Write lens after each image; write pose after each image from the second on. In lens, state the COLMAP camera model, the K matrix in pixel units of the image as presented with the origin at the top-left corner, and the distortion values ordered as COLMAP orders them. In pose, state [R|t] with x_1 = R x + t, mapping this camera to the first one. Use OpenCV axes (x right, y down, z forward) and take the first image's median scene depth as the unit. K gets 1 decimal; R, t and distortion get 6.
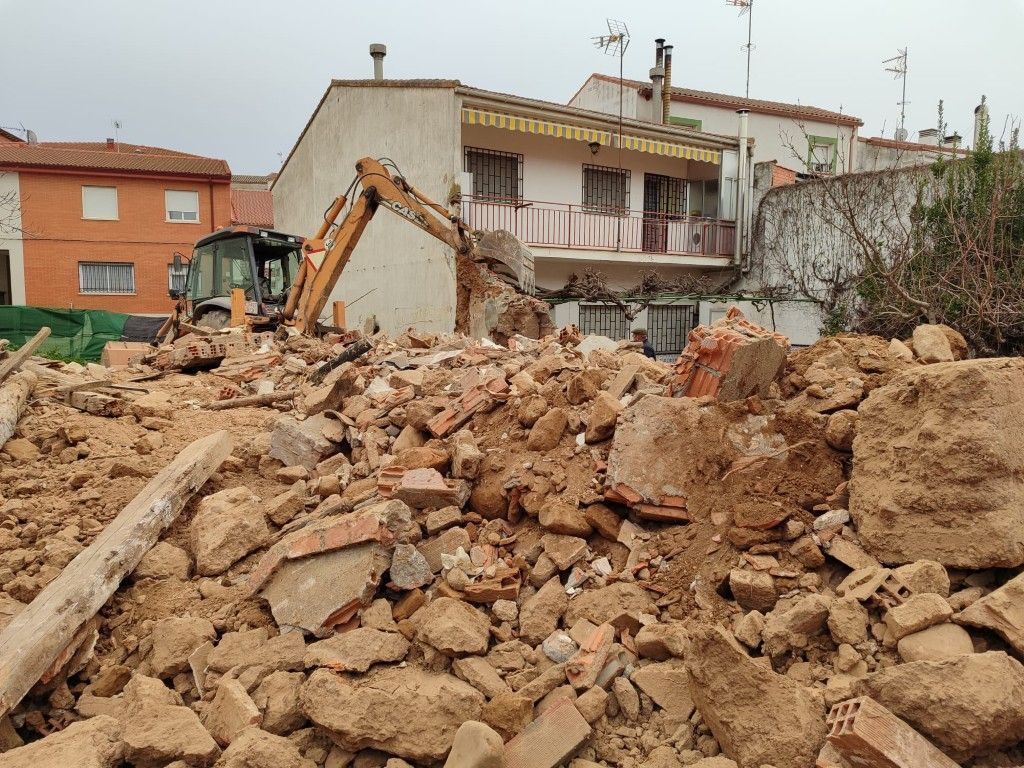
lens RADIAL K [[742.1, 0, 511.4], [0, 742.1, 385.4], [0, 0, 1]] dist [0.028924, -0.022799]
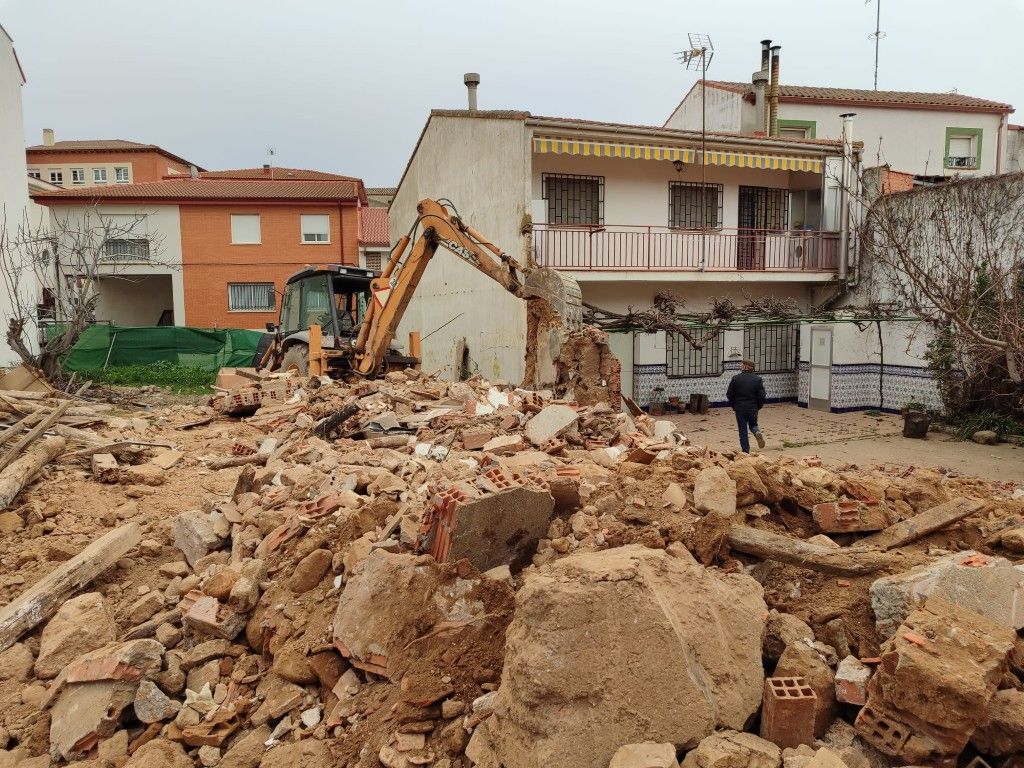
lens RADIAL K [[742.1, 0, 510.9], [0, 742.1, 382.7], [0, 0, 1]] dist [0.028924, -0.022799]
pose [[0.979311, 0.004268, -0.202316, 0.117384], [-0.003711, 0.999988, 0.003134, -0.045902], [0.202327, -0.002319, 0.979315, 0.001614]]
